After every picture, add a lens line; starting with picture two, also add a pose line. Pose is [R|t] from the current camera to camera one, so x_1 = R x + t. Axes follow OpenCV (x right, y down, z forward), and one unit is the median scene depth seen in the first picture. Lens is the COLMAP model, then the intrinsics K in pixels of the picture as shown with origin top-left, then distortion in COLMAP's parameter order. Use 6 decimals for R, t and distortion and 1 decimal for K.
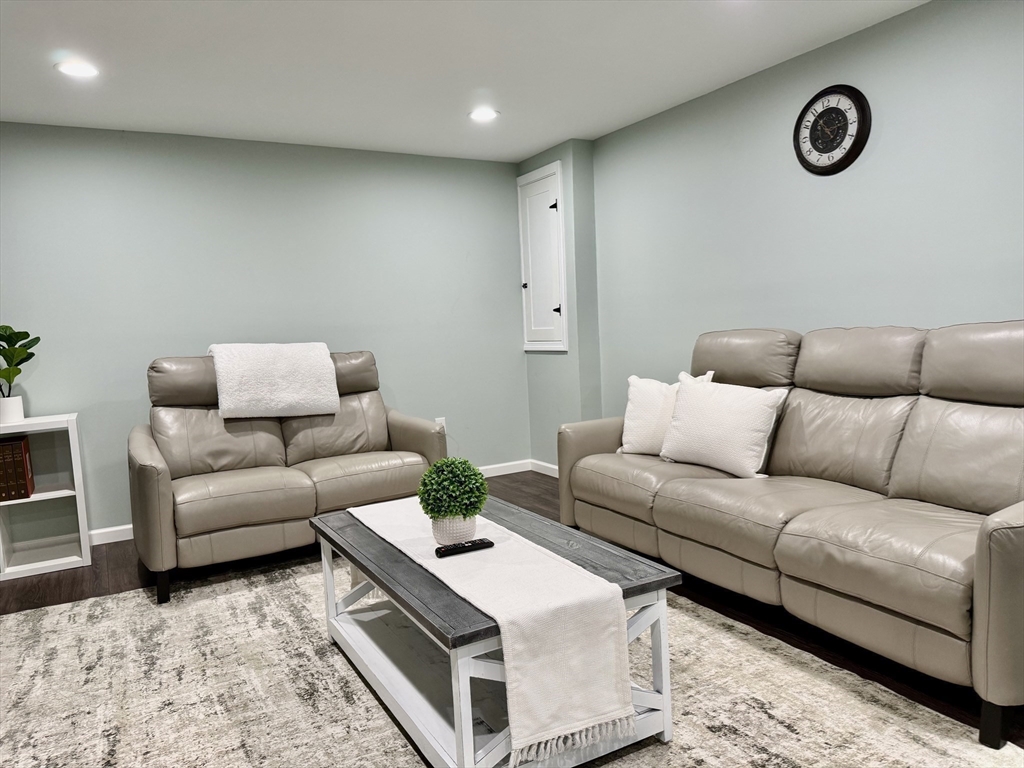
lens RADIAL K [[726.4, 0, 517.6], [0, 726.4, 381.0], [0, 0, 1]] dist [0.035522, -0.007385]
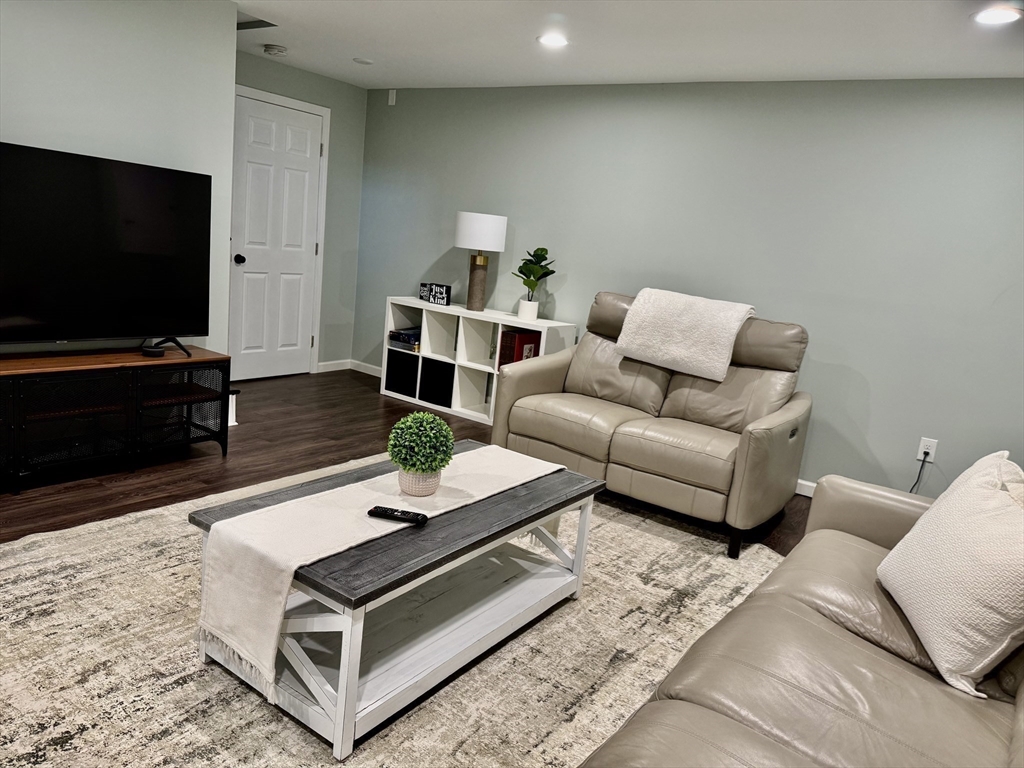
lens RADIAL K [[726.4, 0, 517.2], [0, 726.4, 386.9], [0, 0, 1]] dist [0.035522, -0.007385]
pose [[0.428401, 0.280035, -0.859100, 0.463686], [-0.206406, 0.955955, 0.208679, -0.094684], [0.879698, 0.087926, 0.467333, 0.350243]]
